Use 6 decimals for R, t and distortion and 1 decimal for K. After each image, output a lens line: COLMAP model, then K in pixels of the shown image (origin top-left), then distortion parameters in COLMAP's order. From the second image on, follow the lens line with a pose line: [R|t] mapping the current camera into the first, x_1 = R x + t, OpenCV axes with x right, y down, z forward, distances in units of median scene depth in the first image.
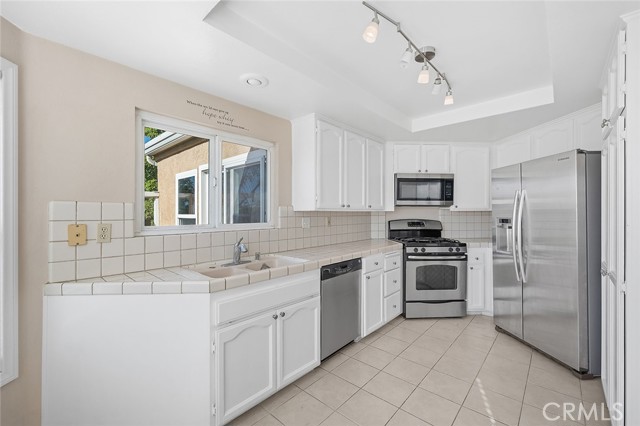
lens RADIAL K [[264.7, 0, 320.0], [0, 264.7, 213.0], [0, 0, 1]] dist [-0.000485, -0.000095]
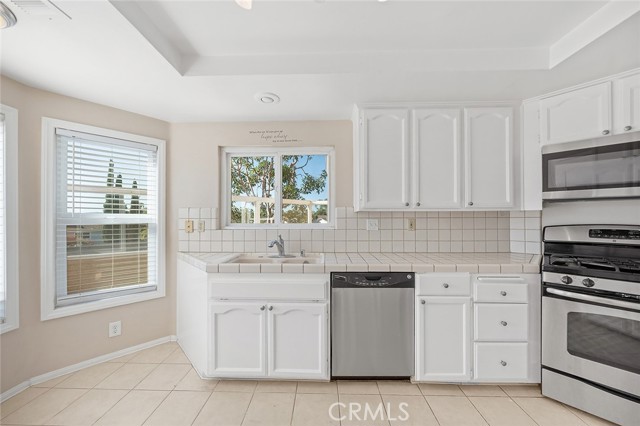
lens RADIAL K [[234.2, 0, 319.4], [0, 234.2, 214.9], [0, 0, 1]] dist [-0.001111, -0.000161]
pose [[0.653004, -0.006633, -0.757326, 0.496968], [0.001767, 0.999972, -0.007234, 0.010027], [0.757353, 0.003386, 0.652997, 0.375091]]
